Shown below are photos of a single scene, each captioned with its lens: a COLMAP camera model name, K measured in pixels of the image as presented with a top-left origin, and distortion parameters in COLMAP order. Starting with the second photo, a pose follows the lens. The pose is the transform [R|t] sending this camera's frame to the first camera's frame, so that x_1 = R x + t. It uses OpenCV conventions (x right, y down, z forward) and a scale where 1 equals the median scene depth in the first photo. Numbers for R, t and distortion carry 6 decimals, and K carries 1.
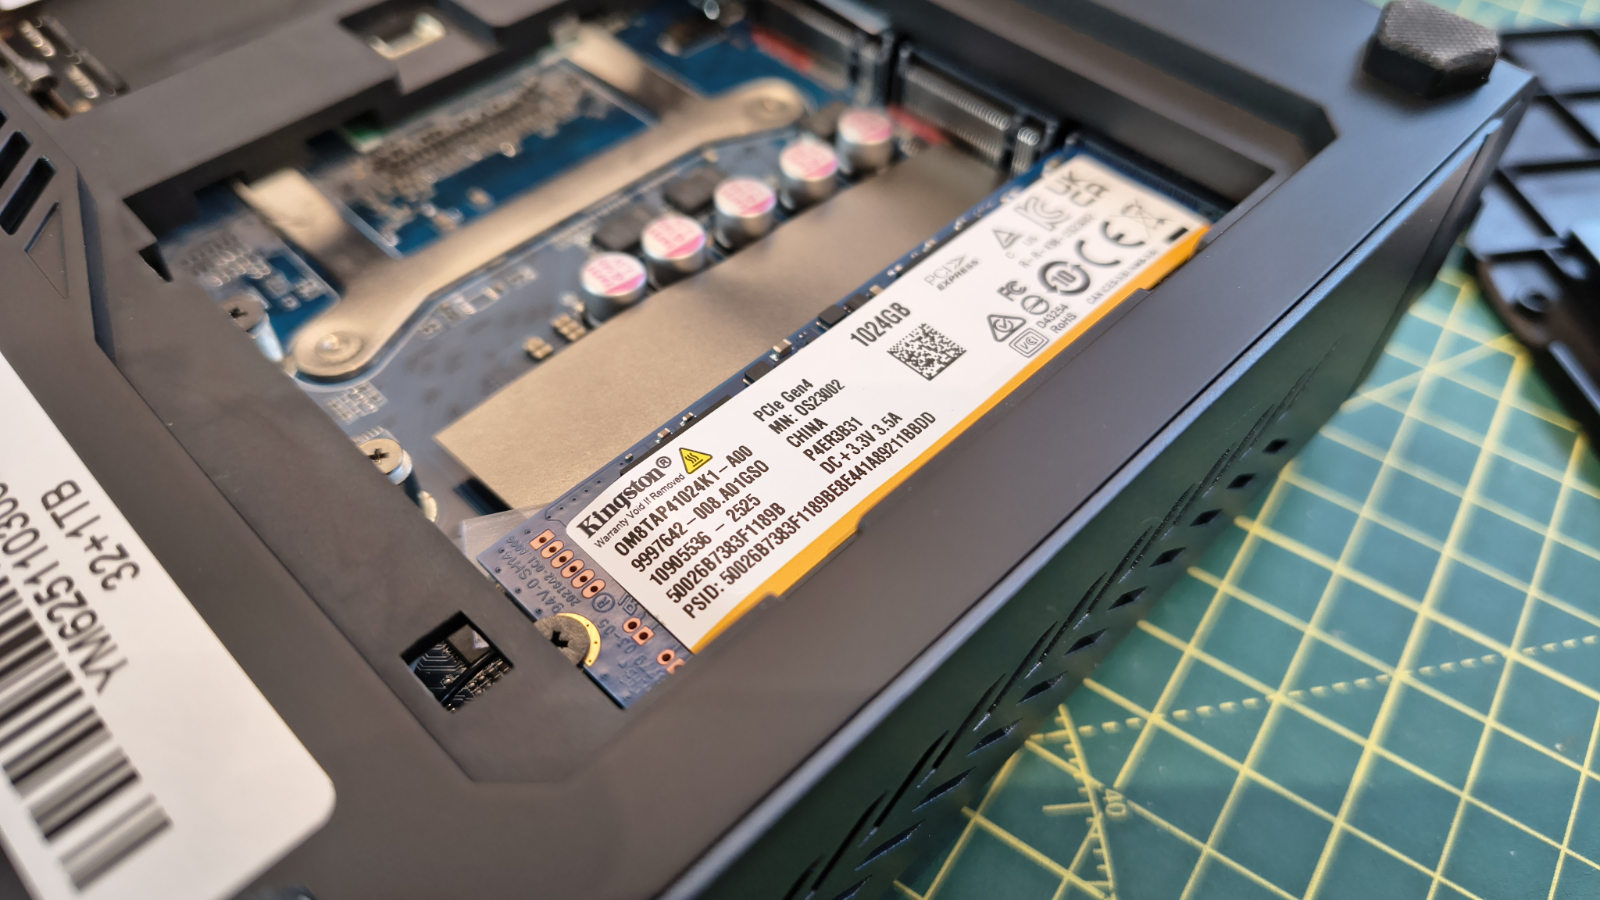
lens RADIAL K [[1166.9, 0, 800.0], [0, 1166.9, 450.0], [0, 0, 1]] dist [-0.020538, -0.006369]
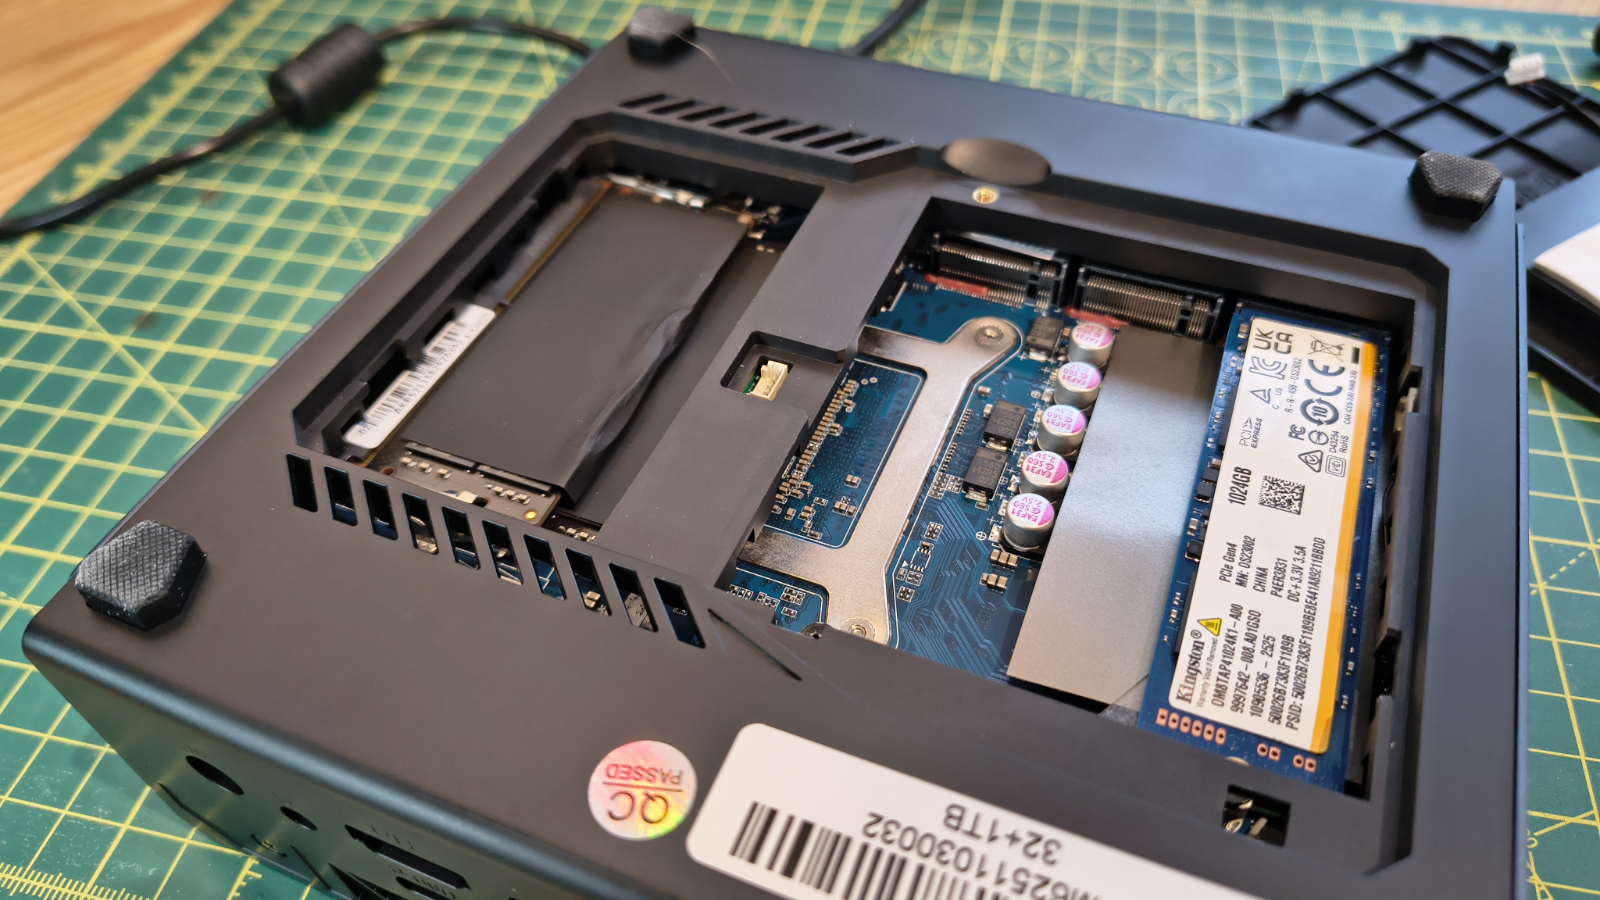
lens RADIAL K [[1128.8, 0, 800.0], [0, 1128.8, 450.0], [0, 0, 1]] dist [-0.003785, -0.004822]
pose [[0.922237, -0.316136, 0.222567, -0.786993], [0.322284, 0.946599, 0.009131, -0.366262], [-0.213568, 0.063309, 0.974875, -0.255985]]
